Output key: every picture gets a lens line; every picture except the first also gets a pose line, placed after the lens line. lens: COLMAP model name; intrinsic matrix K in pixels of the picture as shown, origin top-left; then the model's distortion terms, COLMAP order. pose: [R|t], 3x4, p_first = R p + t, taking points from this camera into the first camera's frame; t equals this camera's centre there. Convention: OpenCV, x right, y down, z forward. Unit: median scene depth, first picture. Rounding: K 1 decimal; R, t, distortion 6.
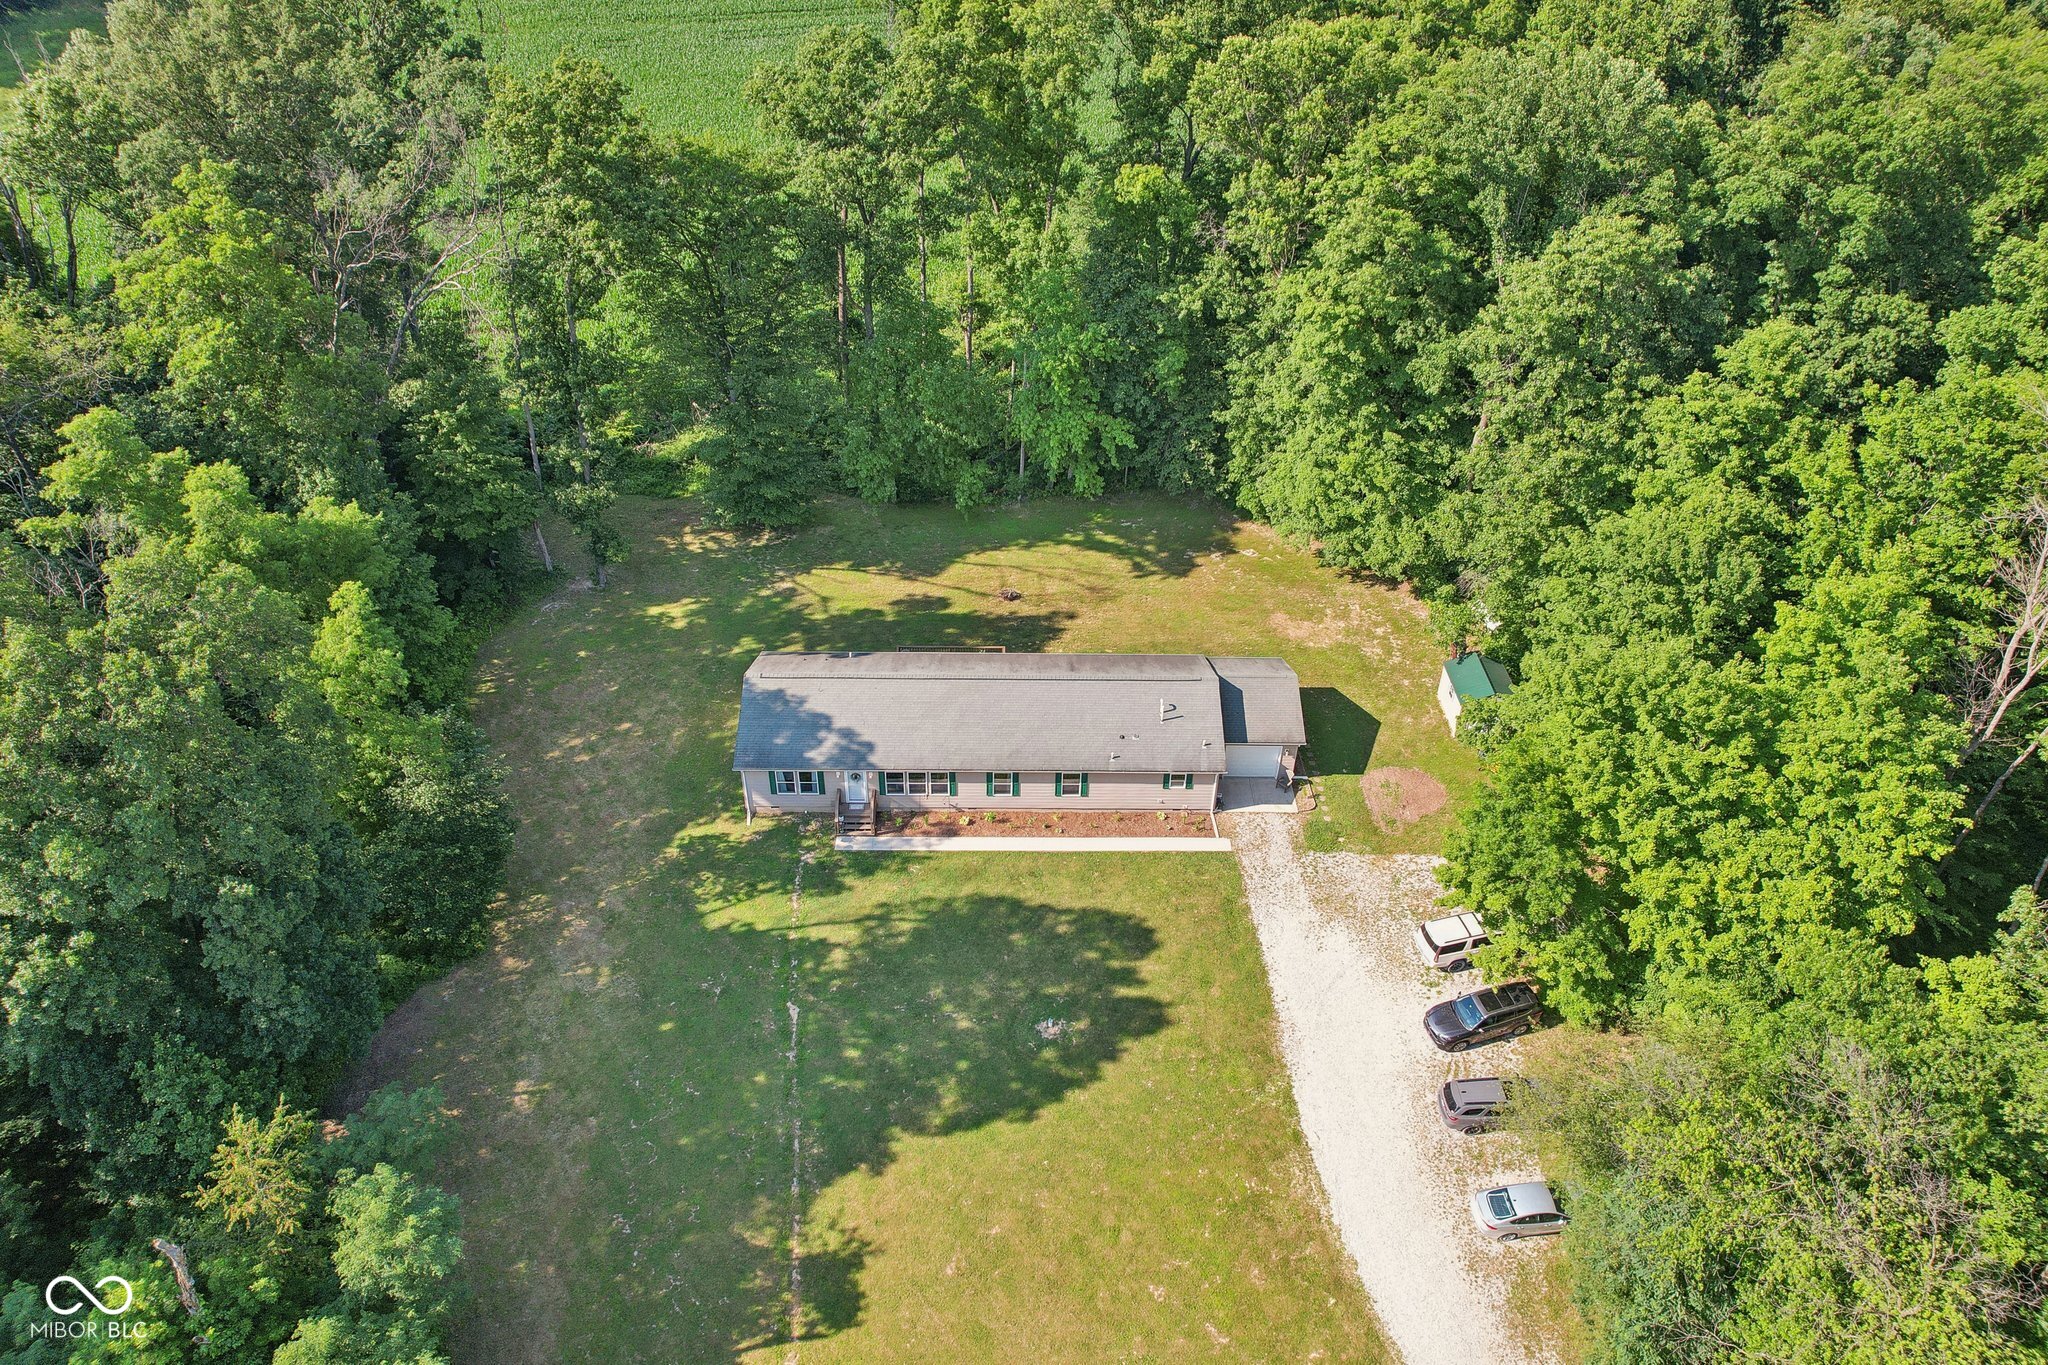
lens RADIAL K [[1364.7, 0, 1028.5], [0, 1364.7, 695.6], [0, 0, 1]] dist [-0.011155, 0.010028]
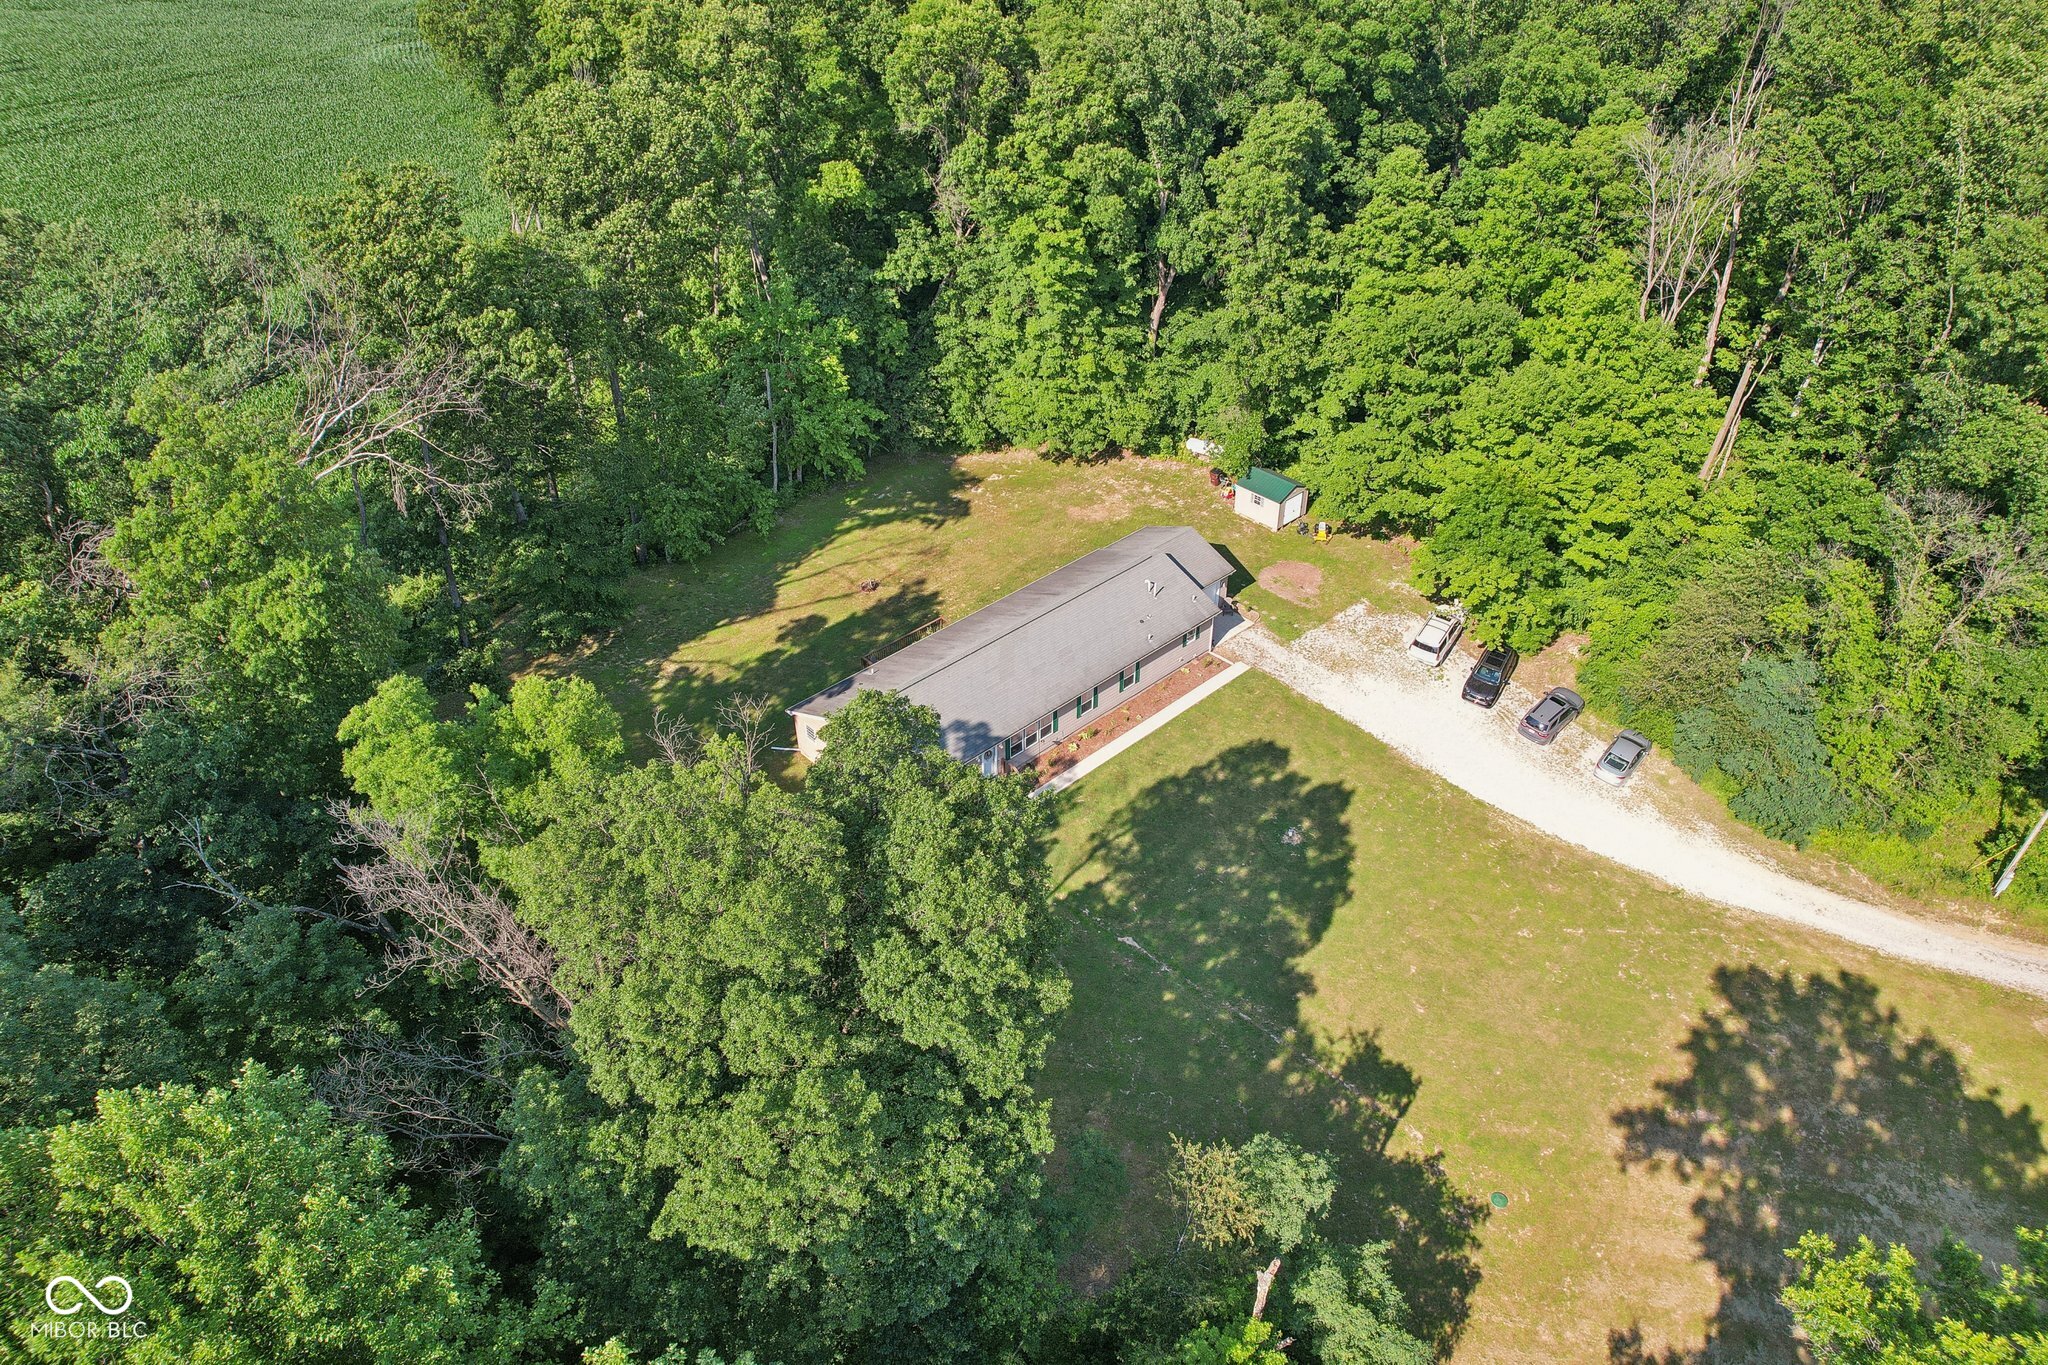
lens RADIAL K [[1364.7, 0, 1023.1], [0, 1364.7, 678.0], [0, 0, 1]] dist [-0.011155, 0.010028]
pose [[0.731797, -0.421562, 0.535499, -0.648321], [0.421856, 0.897310, 0.129896, -0.120517], [-0.535268, 0.130846, 0.834487, 0.094983]]
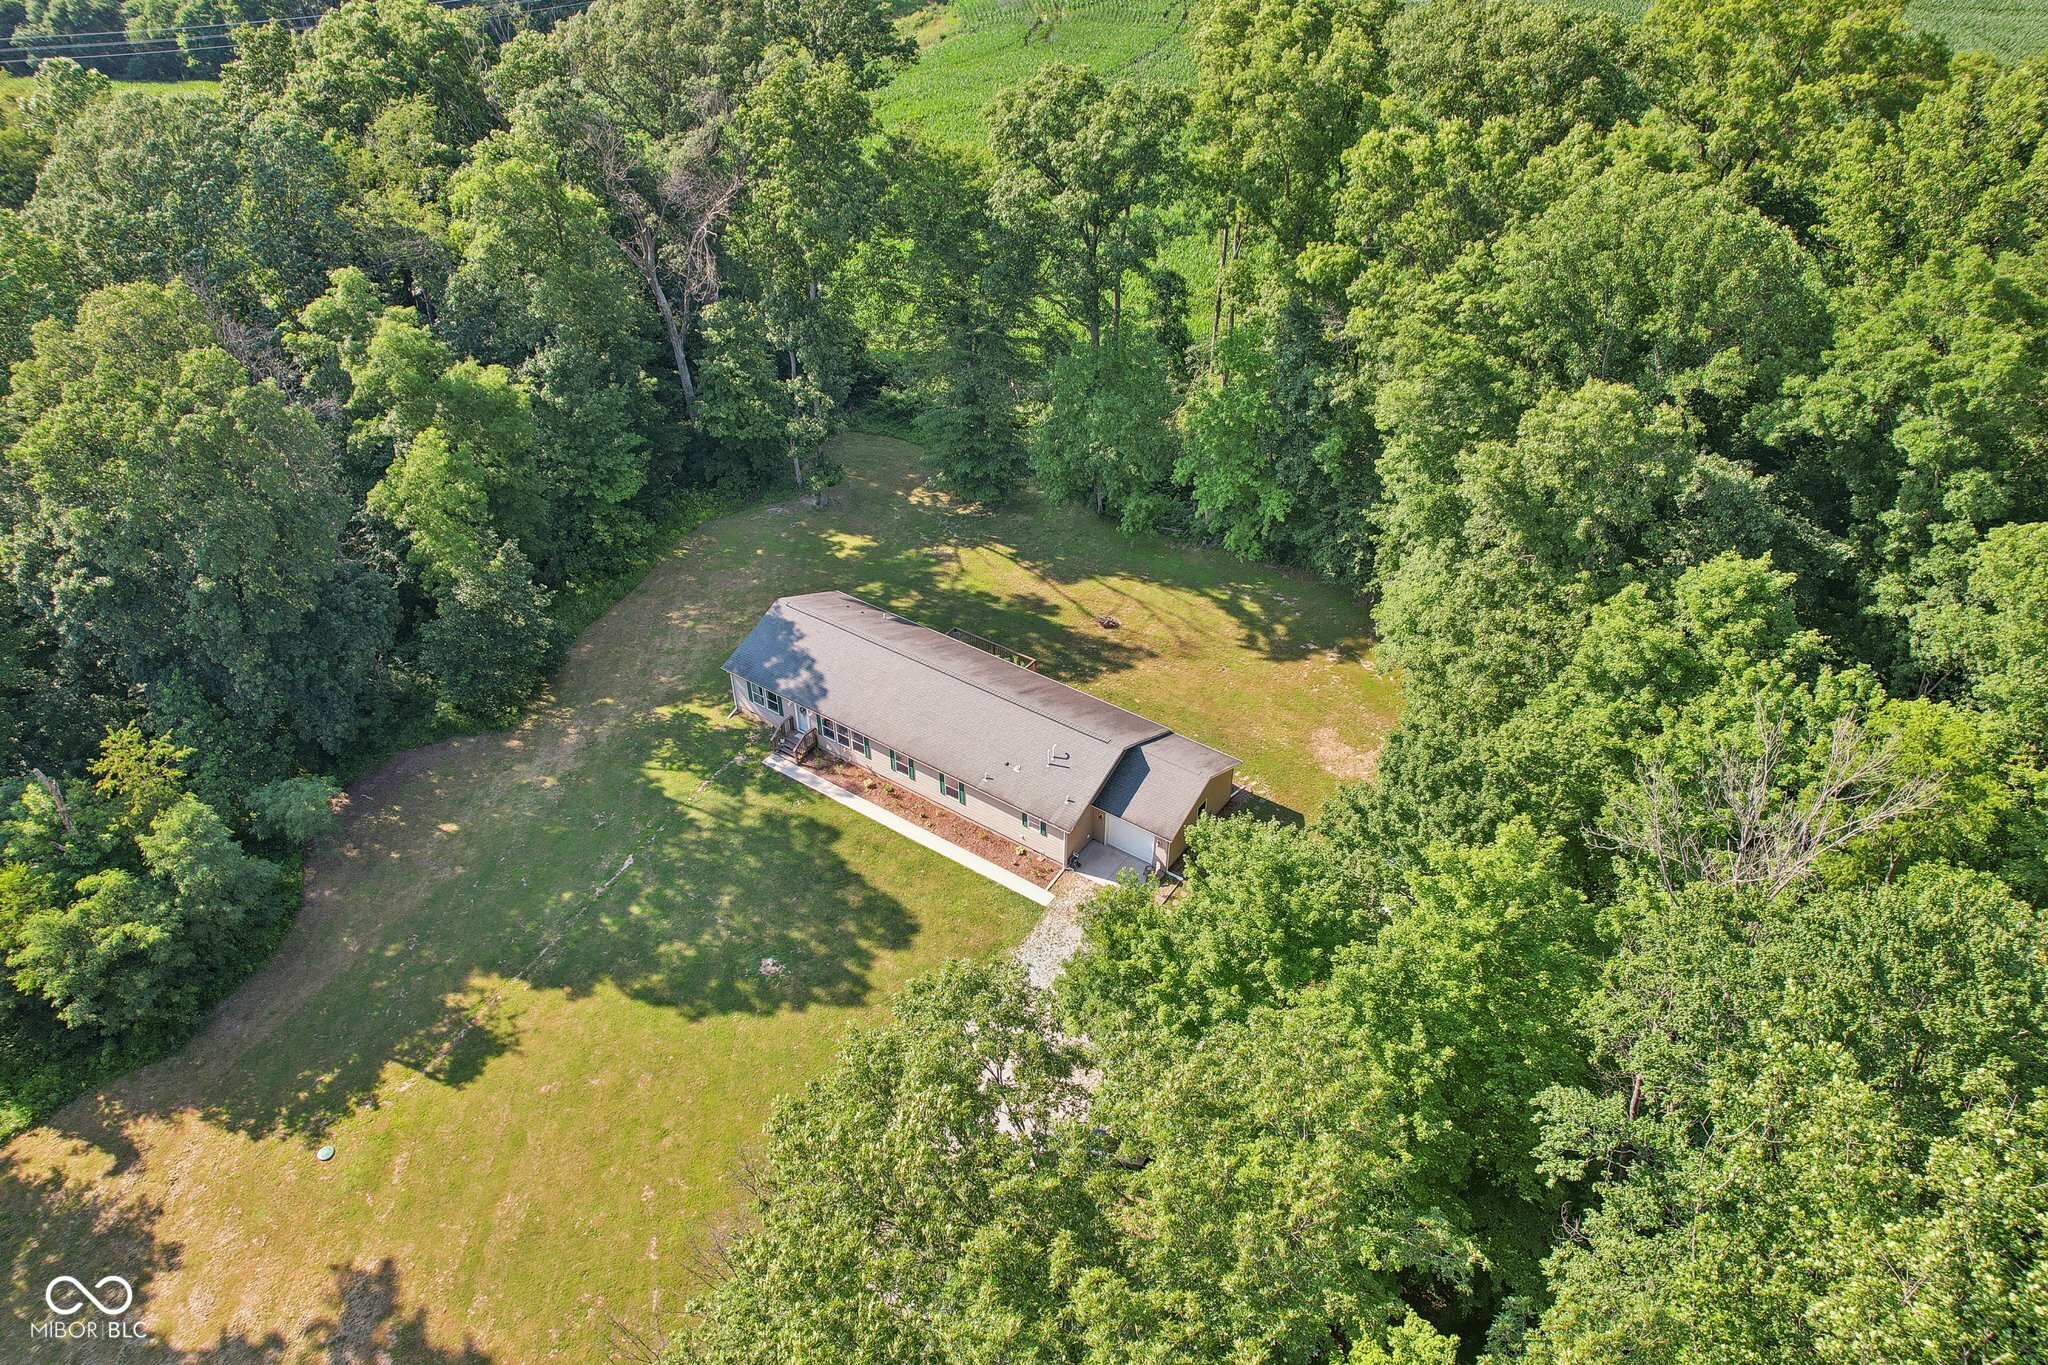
lens RADIAL K [[1364.7, 0, 1026.3], [0, 1364.7, 672.2], [0, 0, 1]] dist [-0.011155, 0.010028]
pose [[0.809471, 0.332003, -0.484284, 0.567335], [-0.338284, 0.937847, 0.077511, -0.122902], [0.479918, 0.101083, 0.871471, 0.088874]]
